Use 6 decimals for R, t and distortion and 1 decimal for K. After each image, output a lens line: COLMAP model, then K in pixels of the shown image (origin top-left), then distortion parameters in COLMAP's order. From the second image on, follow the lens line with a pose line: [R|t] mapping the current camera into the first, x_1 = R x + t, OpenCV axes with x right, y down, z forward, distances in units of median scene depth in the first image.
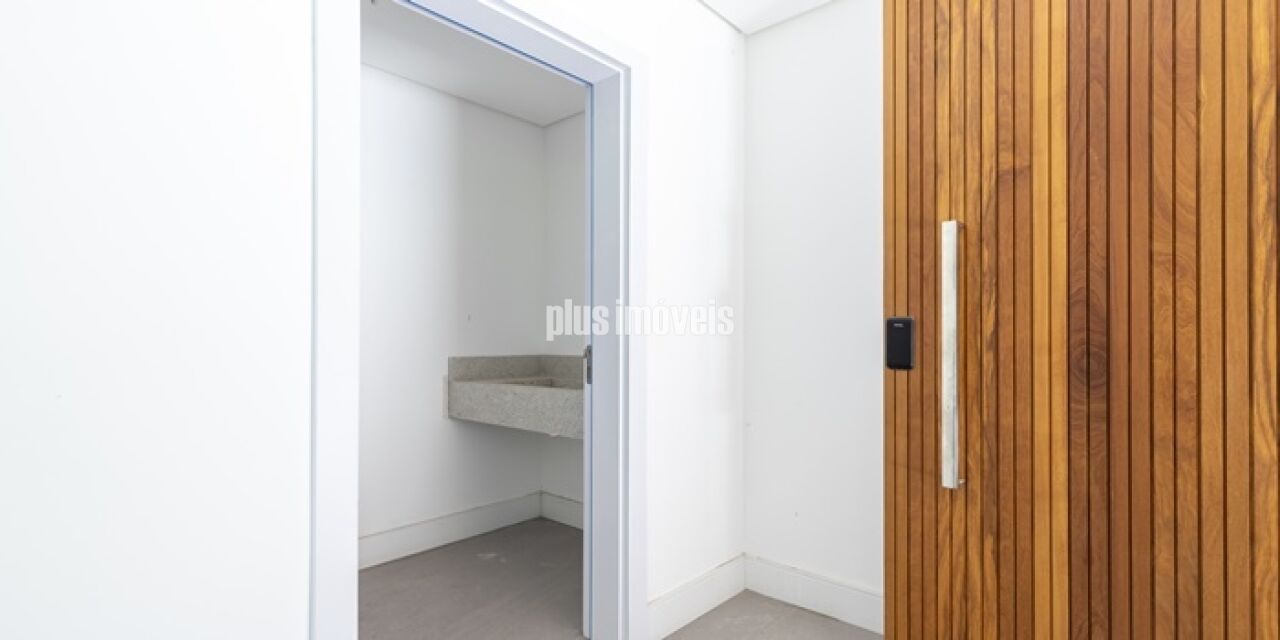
lens RADIAL K [[574.7, 0, 639.1], [0, 574.7, 332.9], [0, 0, 1]] dist [0.001598, 0.000067]
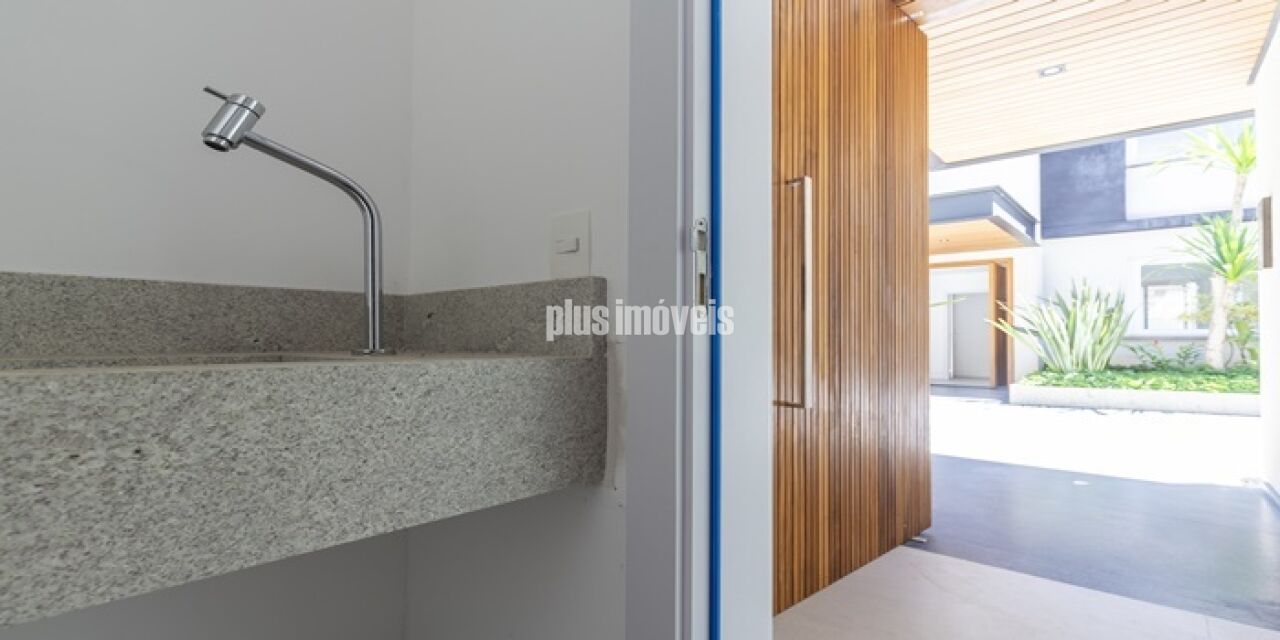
lens RADIAL K [[574.7, 0, 639.1], [0, 574.7, 332.9], [0, 0, 1]] dist [0.001598, 0.000067]
pose [[0.002524, 0.010436, 0.999942, -0.405828], [-0.010237, 0.999893, -0.010410, 0.088246], [-0.999944, -0.010210, 0.002630, 0.886193]]
